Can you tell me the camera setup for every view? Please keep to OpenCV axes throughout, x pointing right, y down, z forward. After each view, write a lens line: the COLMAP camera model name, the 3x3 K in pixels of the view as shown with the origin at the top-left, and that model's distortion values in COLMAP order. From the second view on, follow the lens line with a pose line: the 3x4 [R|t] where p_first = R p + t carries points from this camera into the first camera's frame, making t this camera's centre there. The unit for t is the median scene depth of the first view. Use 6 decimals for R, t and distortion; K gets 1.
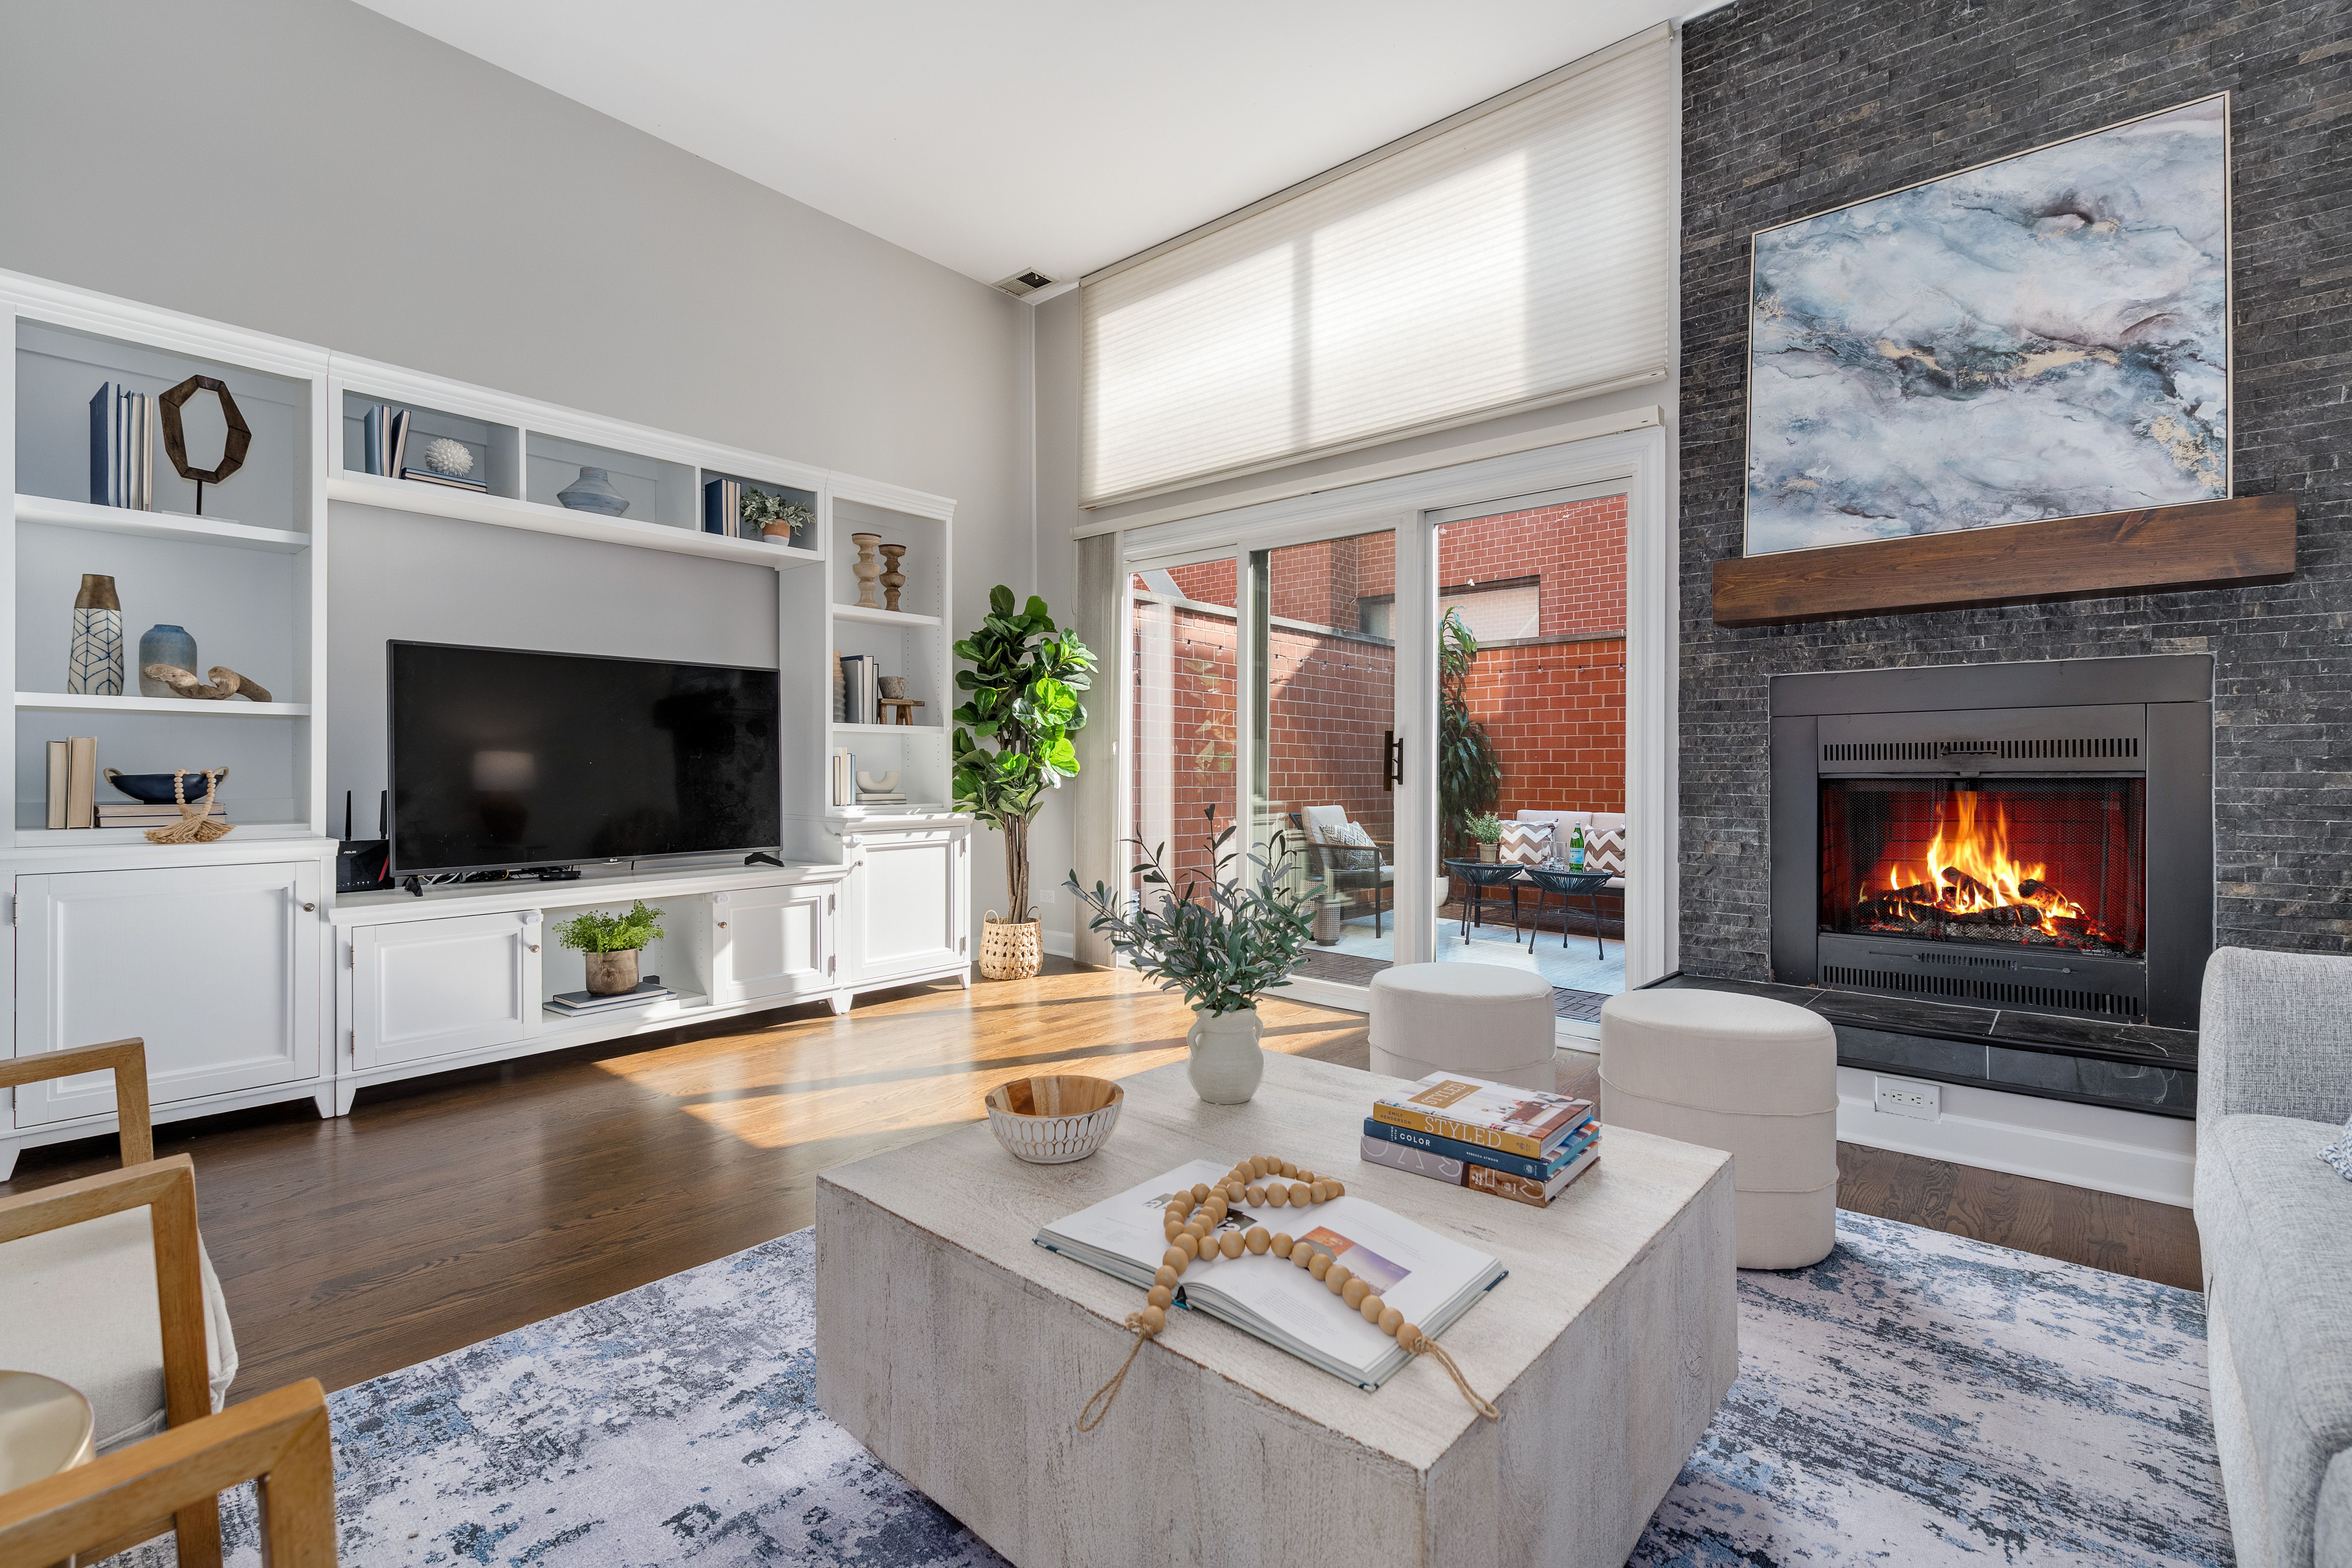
lens RADIAL K [[1032.9, 0, 1182.5], [0, 1032.9, 764.2], [0, 0, 1]] dist [0.005392, -0.000060]
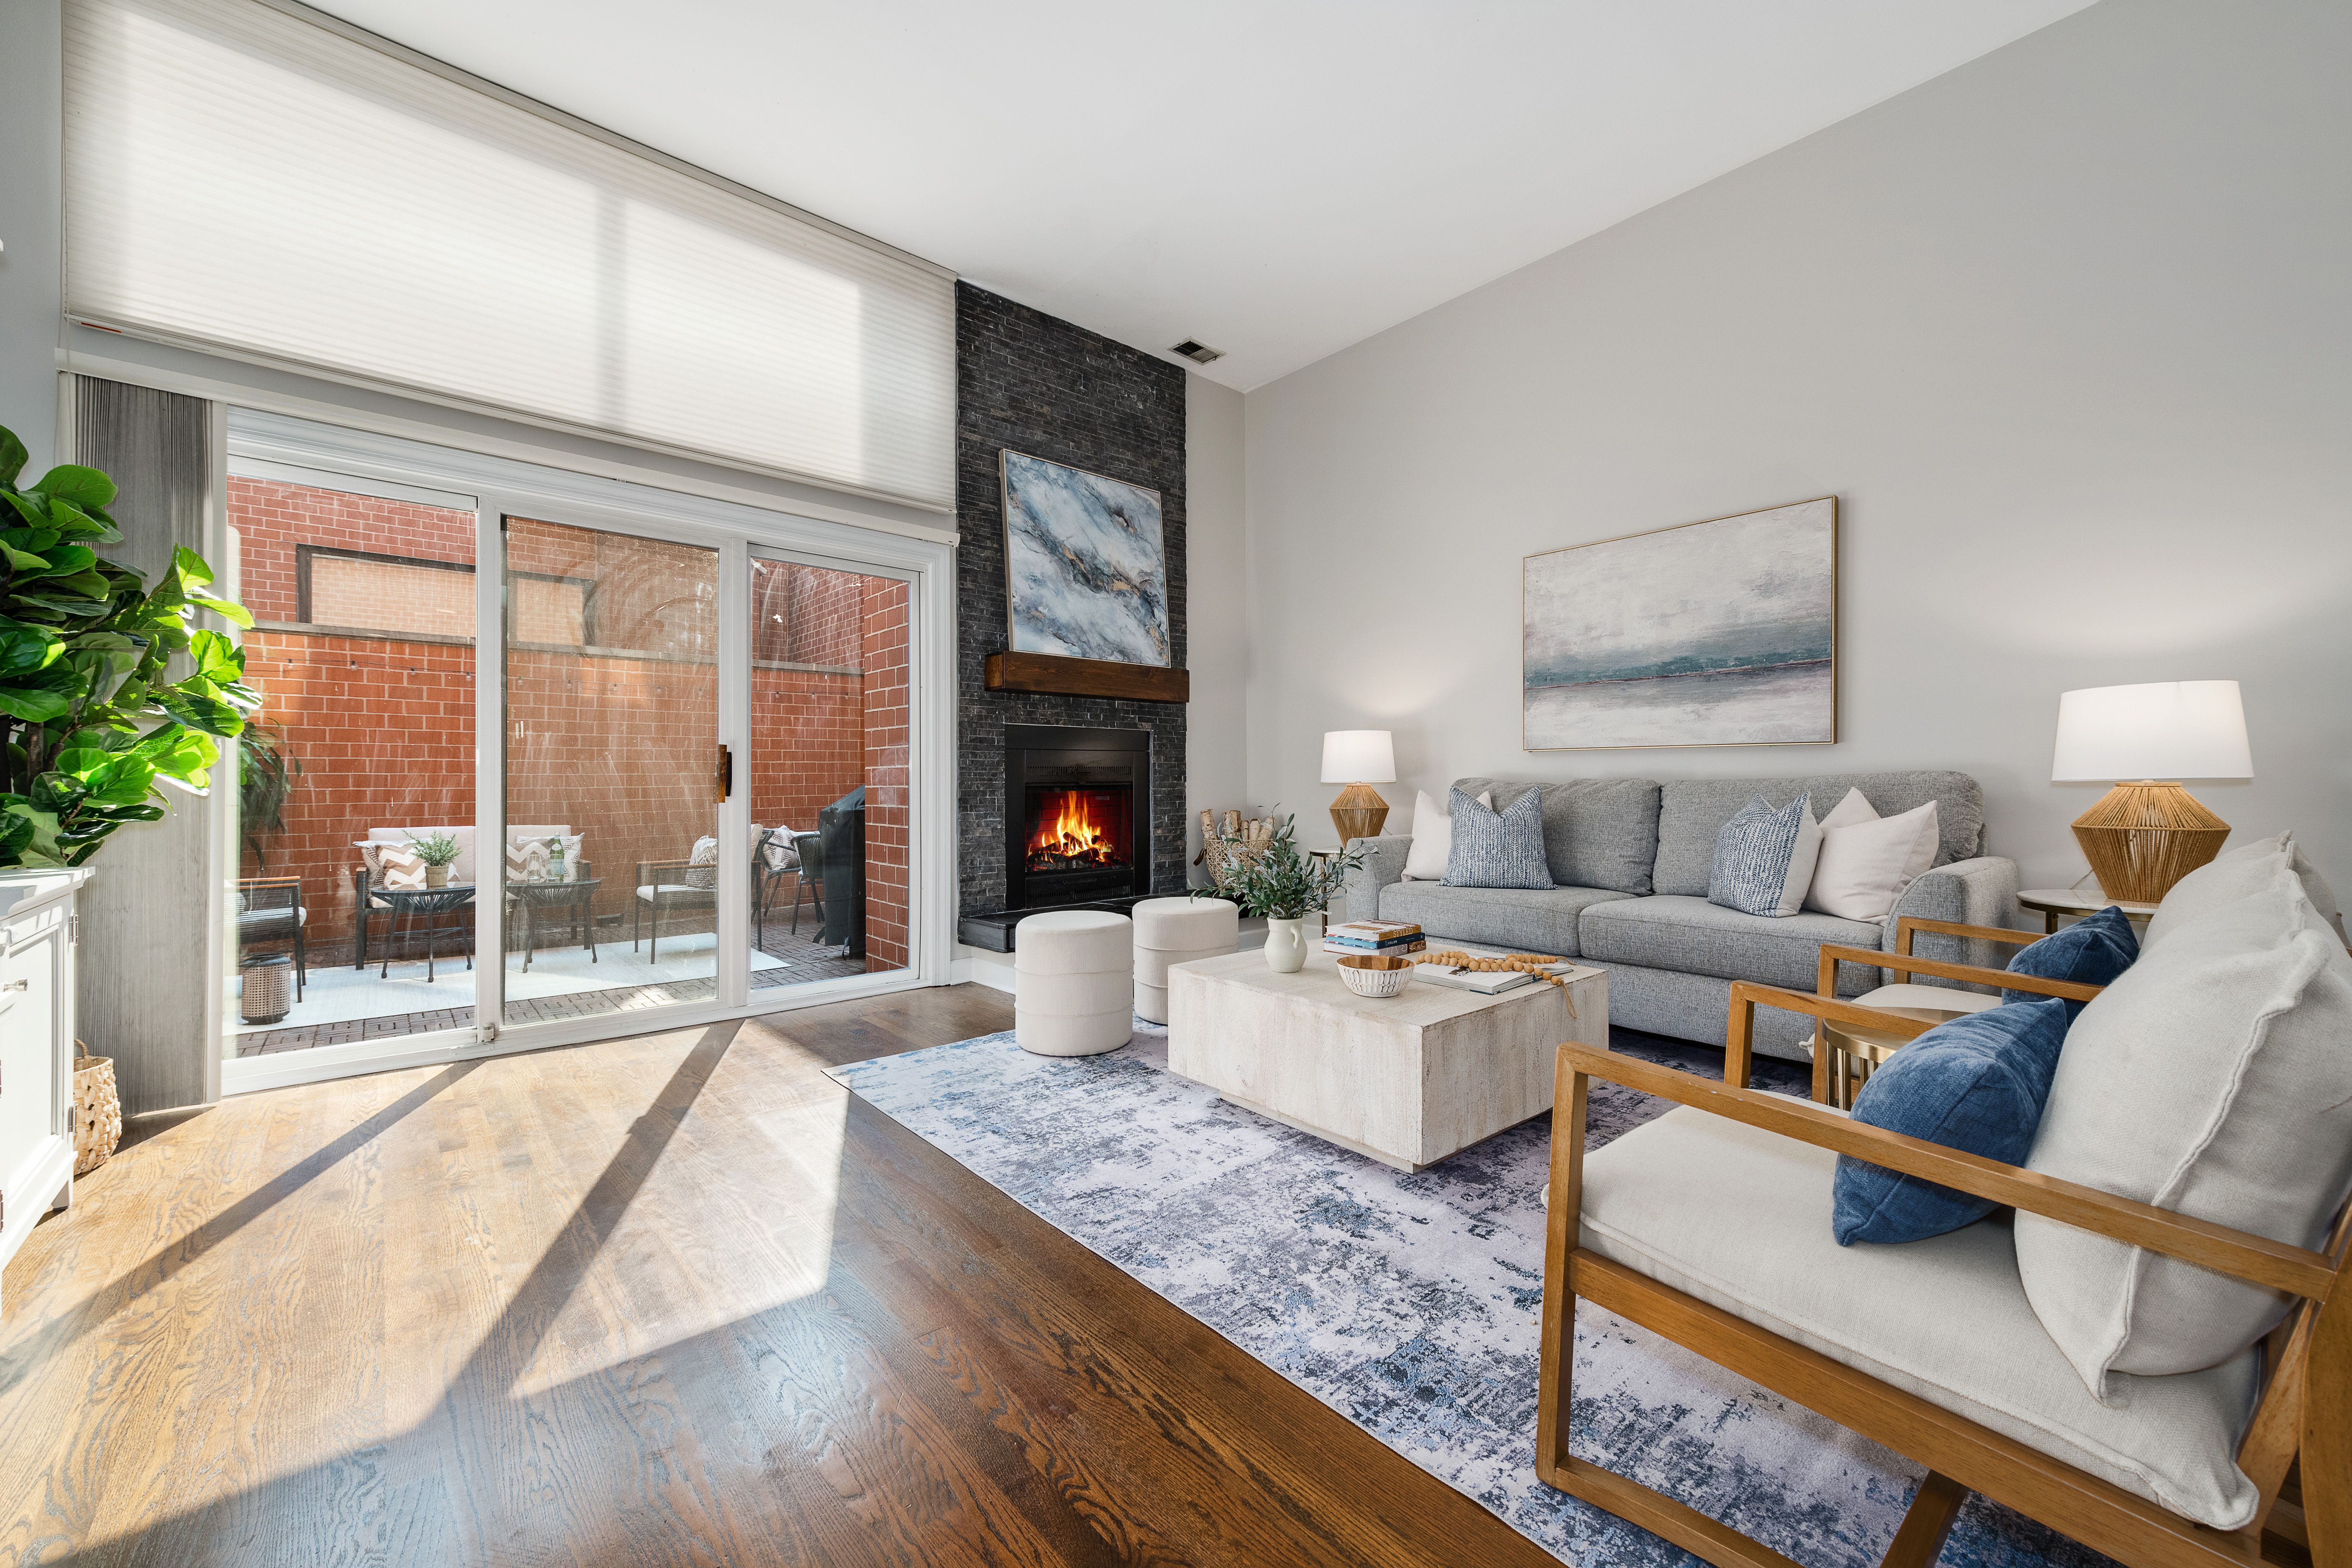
lens RADIAL K [[918.7, 0, 1176.0], [0, 918.7, 784.0], [0, 0, 1]] dist [0.017762, -0.000111]
pose [[0.138740, -0.007384, 0.990301, -0.934742], [-0.003014, 0.999964, 0.007878, -0.002864], [-0.990324, -0.004078, 0.138712, 0.595353]]
